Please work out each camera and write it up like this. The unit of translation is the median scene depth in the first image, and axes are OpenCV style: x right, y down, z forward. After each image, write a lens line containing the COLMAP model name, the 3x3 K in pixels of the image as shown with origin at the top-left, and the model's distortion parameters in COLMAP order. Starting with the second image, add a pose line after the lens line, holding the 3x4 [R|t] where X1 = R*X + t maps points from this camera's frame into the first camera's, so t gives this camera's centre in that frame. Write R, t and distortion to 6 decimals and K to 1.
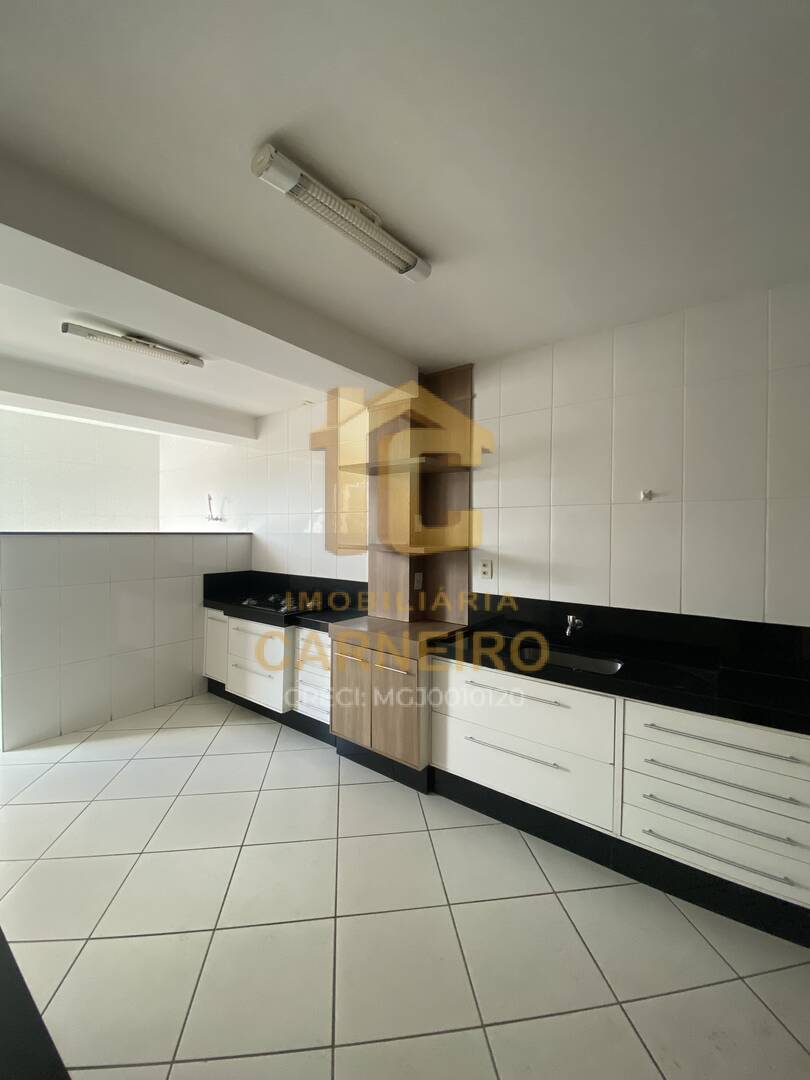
lens RADIAL K [[435.2, 0, 404.9], [0, 435.2, 535.7], [0, 0, 1]] dist [-0.002228, -0.001230]
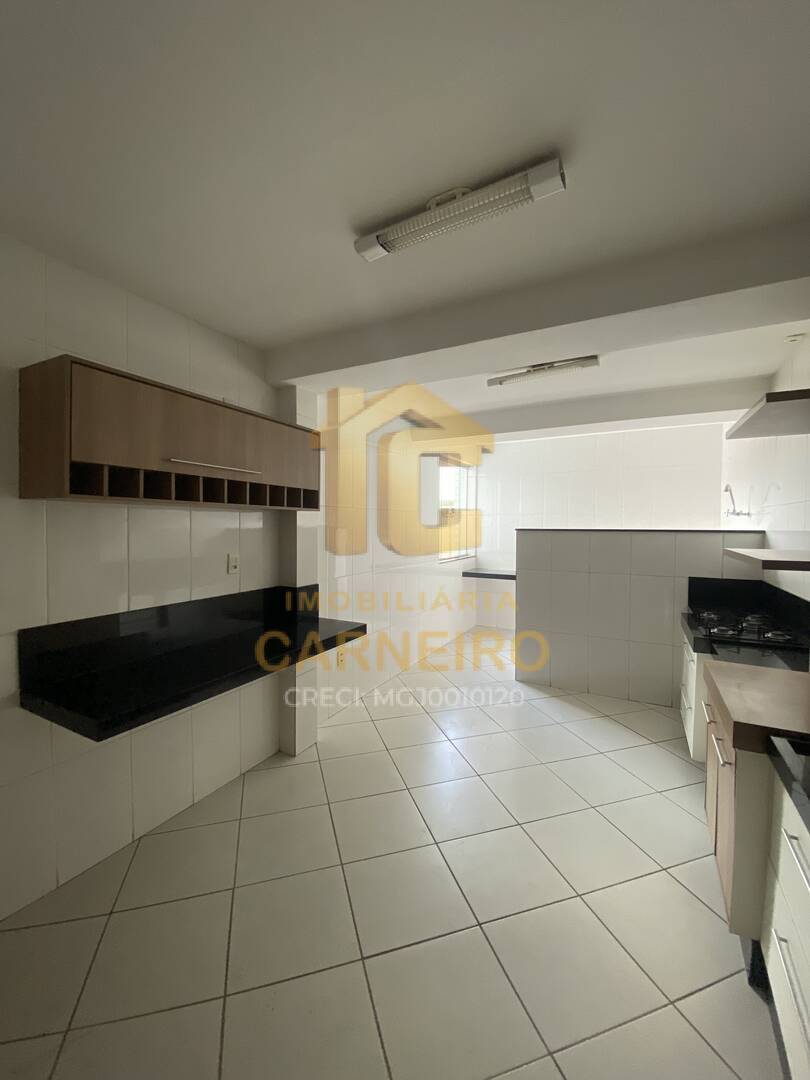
lens RADIAL K [[435.2, 0, 404.5], [0, 435.2, 541.8], [0, 0, 1]] dist [-0.002228, -0.001230]
pose [[0.164226, 0.033334, -0.985859, 0.326668], [-0.008065, 0.999441, 0.032450, -0.008300], [0.986390, 0.002622, 0.164403, 0.288303]]
